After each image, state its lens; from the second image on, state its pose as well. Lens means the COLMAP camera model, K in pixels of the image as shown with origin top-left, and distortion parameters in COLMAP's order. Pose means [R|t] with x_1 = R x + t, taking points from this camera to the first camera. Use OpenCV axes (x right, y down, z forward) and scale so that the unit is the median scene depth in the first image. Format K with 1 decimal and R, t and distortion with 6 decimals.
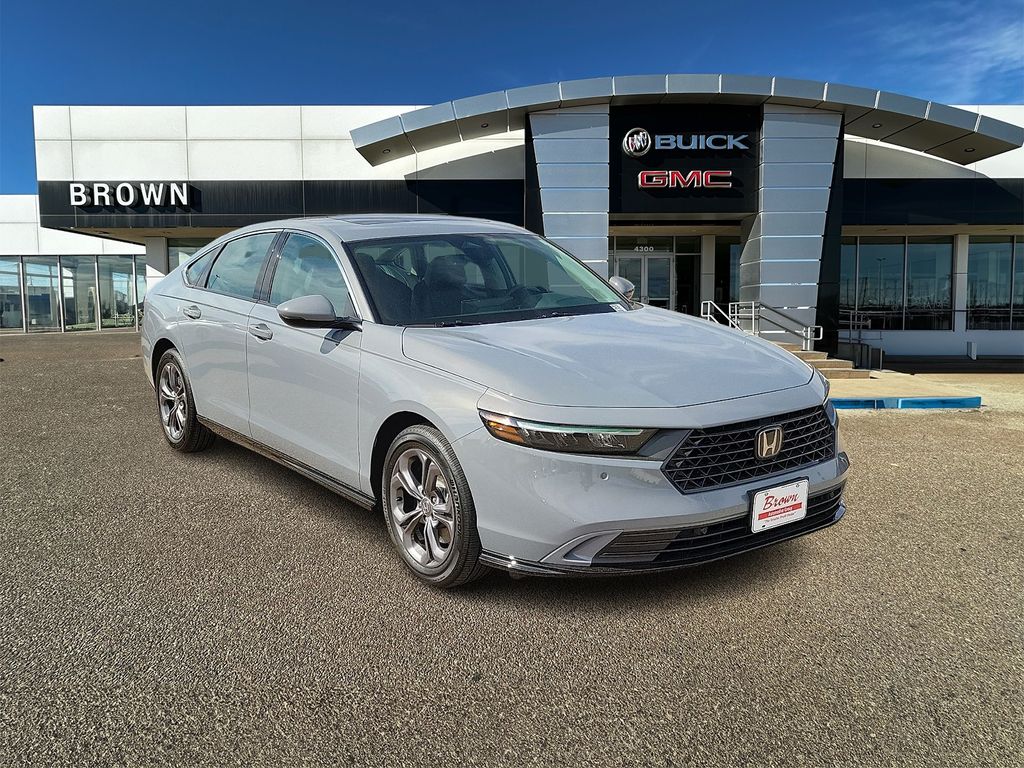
lens RADIAL K [[1046.7, 0, 498.0], [0, 1046.7, 362.6], [0, 0, 1]] dist [0.048981, -0.018471]
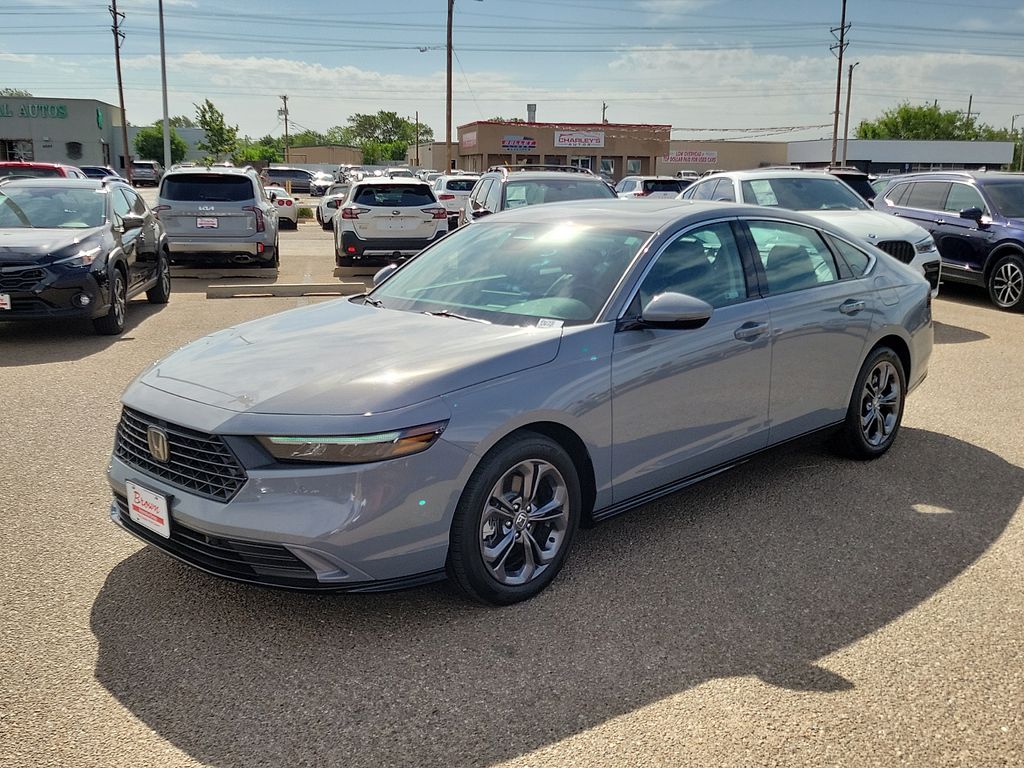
lens RADIAL K [[1039.0, 0, 485.1], [0, 1039.0, 384.9], [0, 0, 1]] dist [0.057246, -0.007307]
pose [[0.091402, 0.201801, -0.975152, 1.214532], [-0.143711, 0.971673, 0.187611, -0.202137], [0.985390, 0.122992, 0.117814, 1.171550]]
